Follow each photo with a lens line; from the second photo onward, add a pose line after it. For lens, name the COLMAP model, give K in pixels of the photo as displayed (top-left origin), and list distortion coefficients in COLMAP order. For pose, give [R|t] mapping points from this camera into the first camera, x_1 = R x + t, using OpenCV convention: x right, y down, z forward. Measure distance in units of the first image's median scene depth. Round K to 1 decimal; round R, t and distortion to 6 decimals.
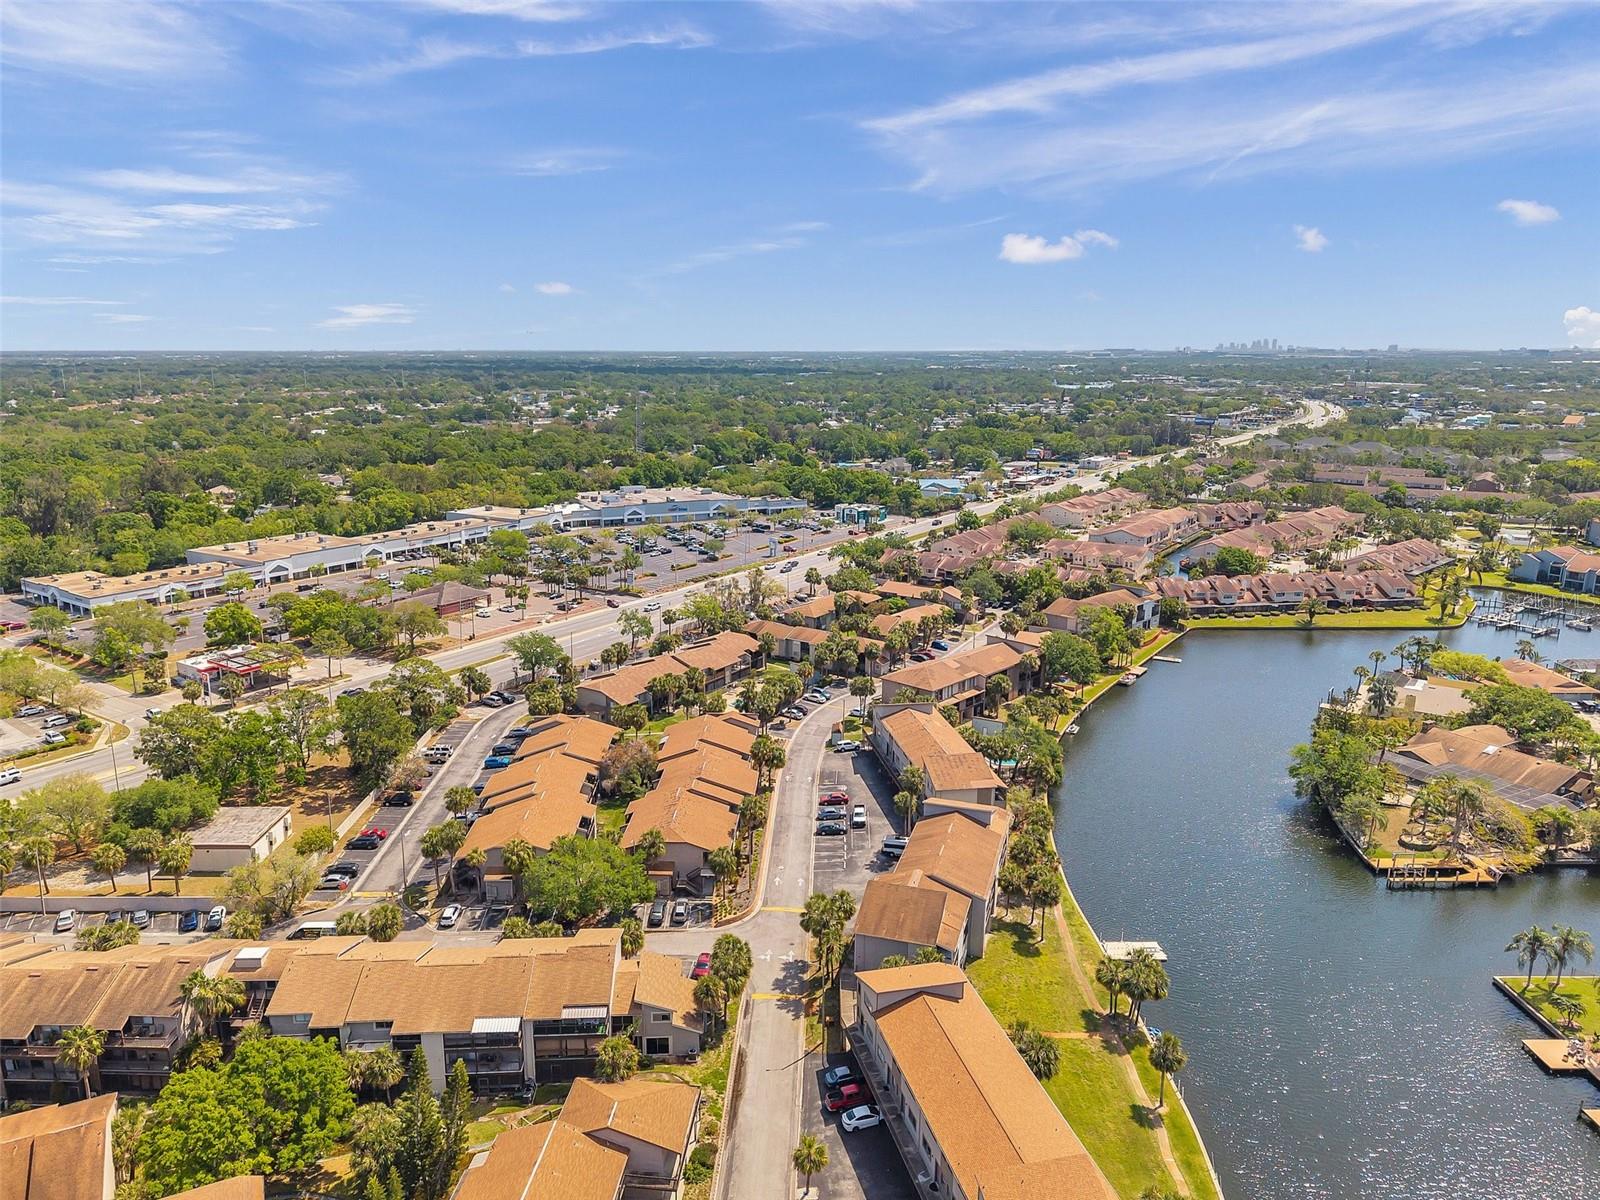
lens RADIAL K [[1080.9, 0, 776.4], [0, 1080.9, 602.6], [0, 0, 1]] dist [0.065004, -0.083604]
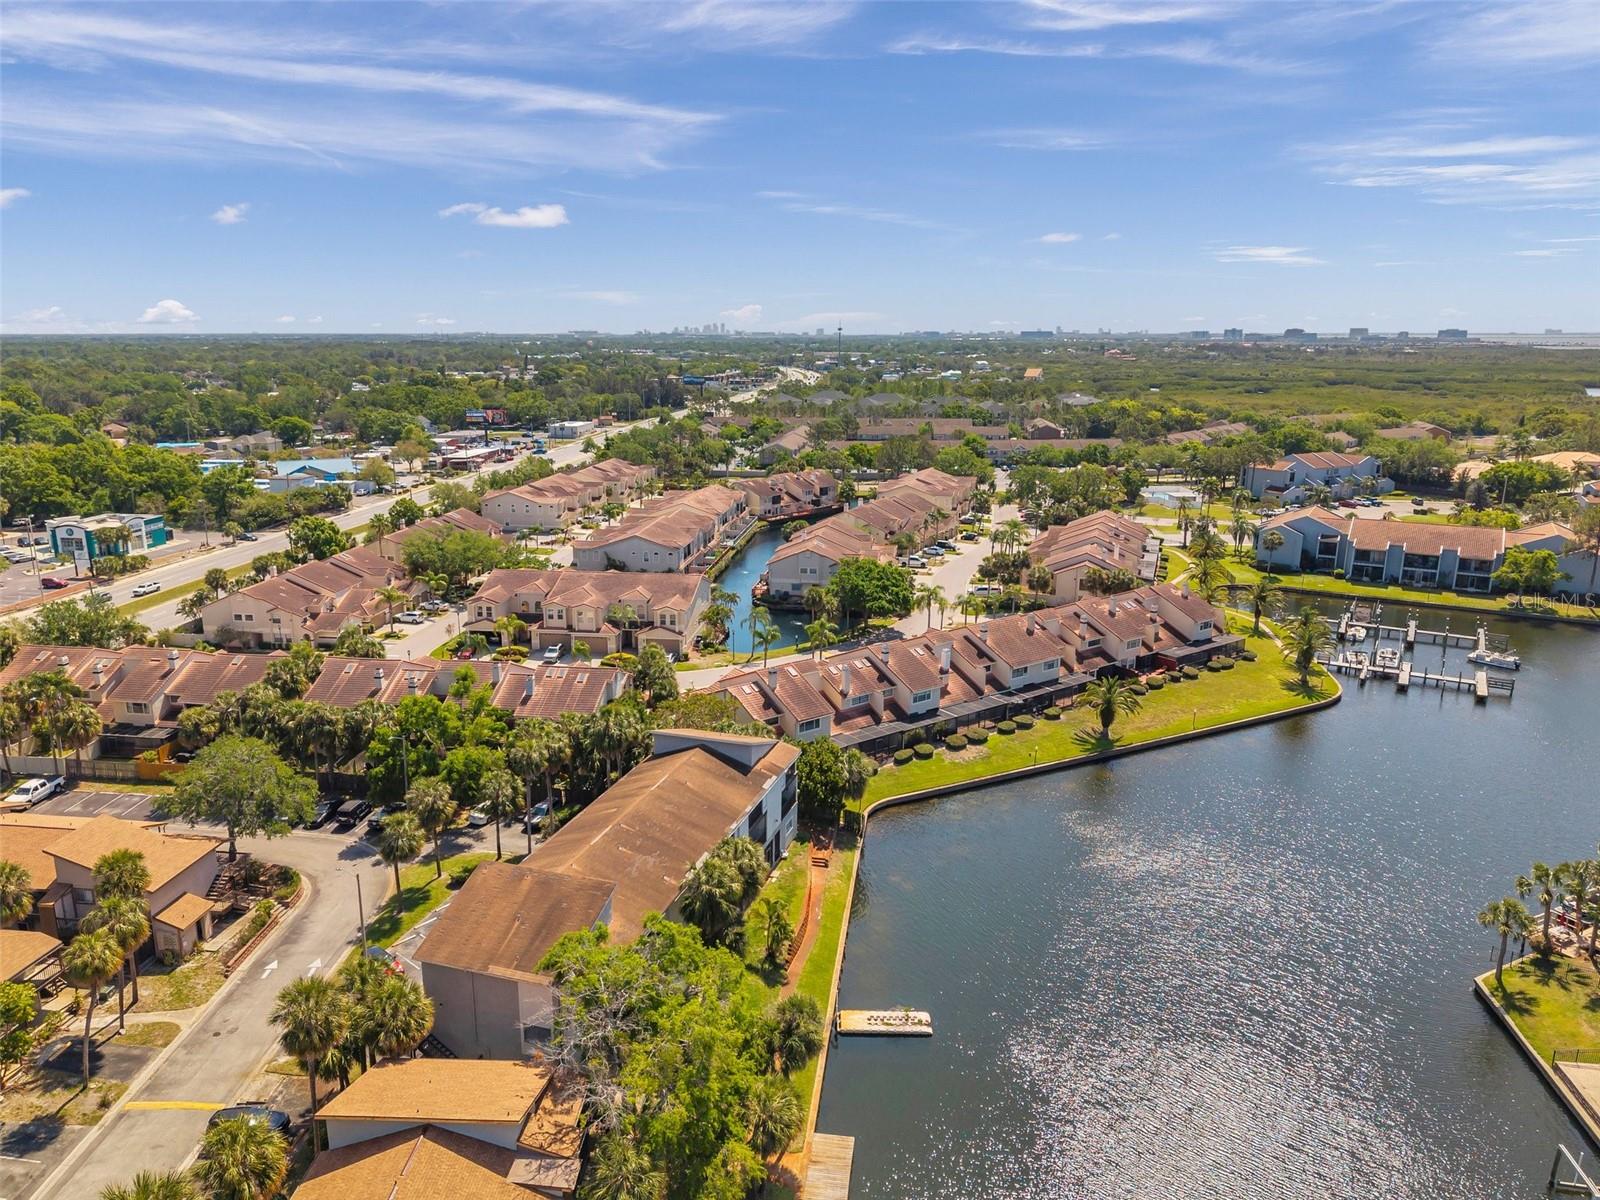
lens RADIAL K [[1078.7, 0, 777.5], [0, 1078.7, 626.6], [0, 0, 1]] dist [0.061887, -0.084197]
pose [[0.891909, -0.118950, 0.436291, 0.143504], [0.104011, 0.992880, 0.058070, -0.044050], [-0.440092, -0.006414, 0.897930, 0.488481]]
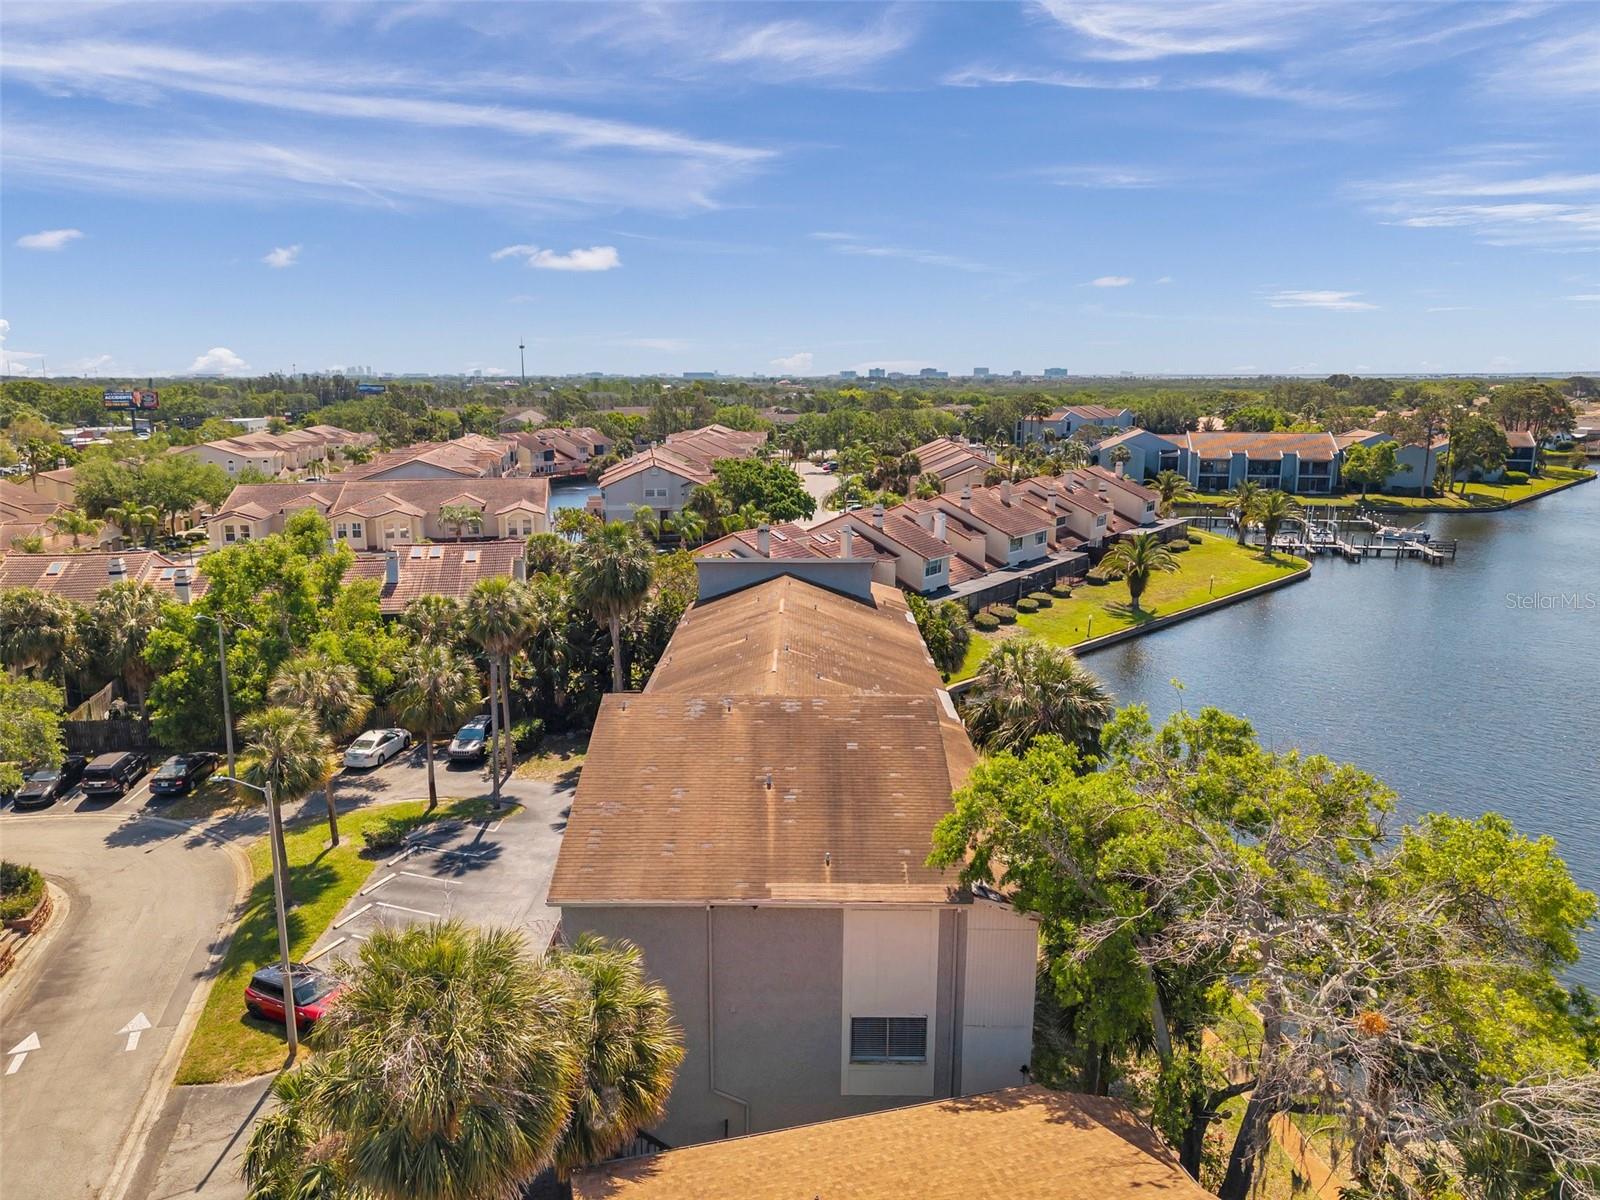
lens RADIAL K [[1091.6, 0, 781.3], [0, 1091.6, 603.0], [0, 0, 1]] dist [0.034720, -0.037971]
pose [[0.715188, -0.145686, 0.683580, 0.129403], [0.164893, 0.985597, 0.037536, -0.010416], [-0.679203, 0.085872, 0.728909, 0.594175]]
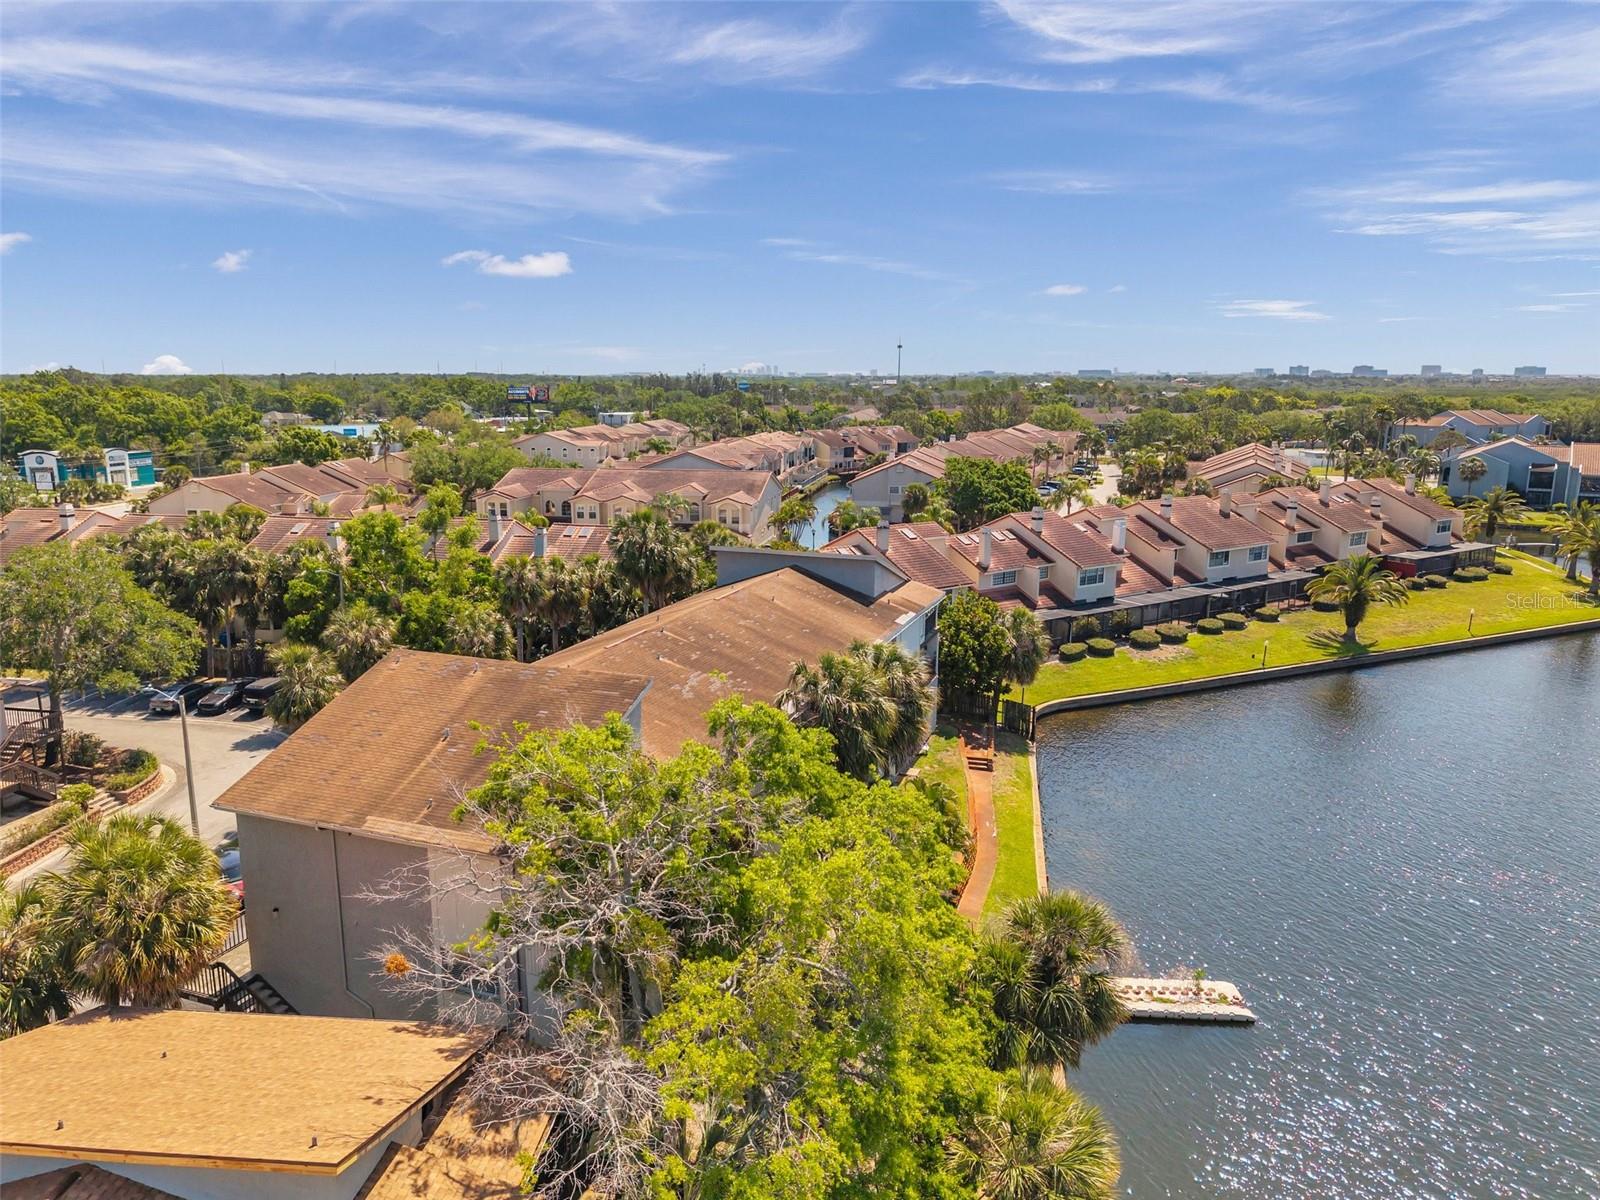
lens RADIAL K [[1084.6, 0, 781.0], [0, 1084.6, 643.1], [0, 0, 1]] dist [0.052849, -0.077471]
pose [[0.911215, -0.099706, 0.399683, 0.165280], [0.095727, 0.994957, 0.029961, -0.003488], [-0.400655, 0.010959, 0.916164, 0.567264]]
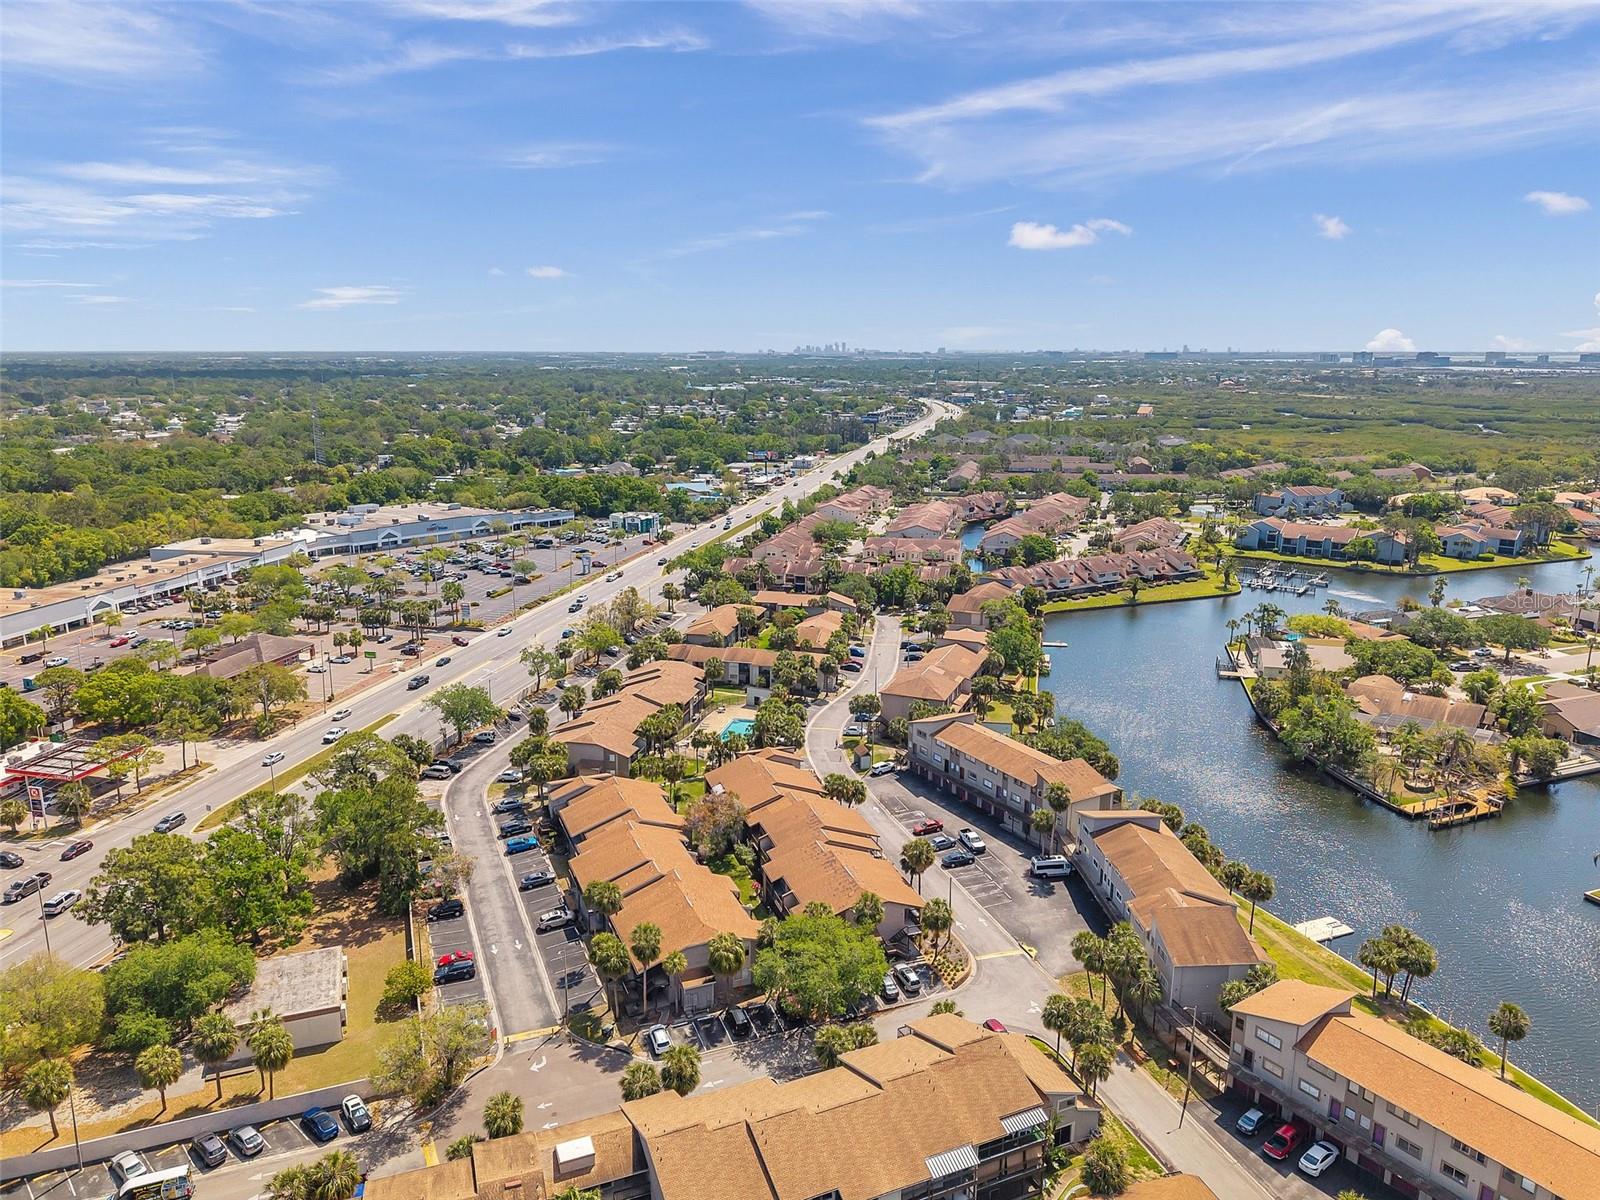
lens RADIAL K [[1091.6, 0, 781.3], [0, 1091.6, 603.0], [0, 0, 1]] dist [0.034720, -0.037971]
pose [[0.933138, -0.081444, 0.350173, -0.163512], [0.082411, 0.996524, 0.012166, -0.014584], [-0.349947, 0.017506, 0.936606, 0.065697]]
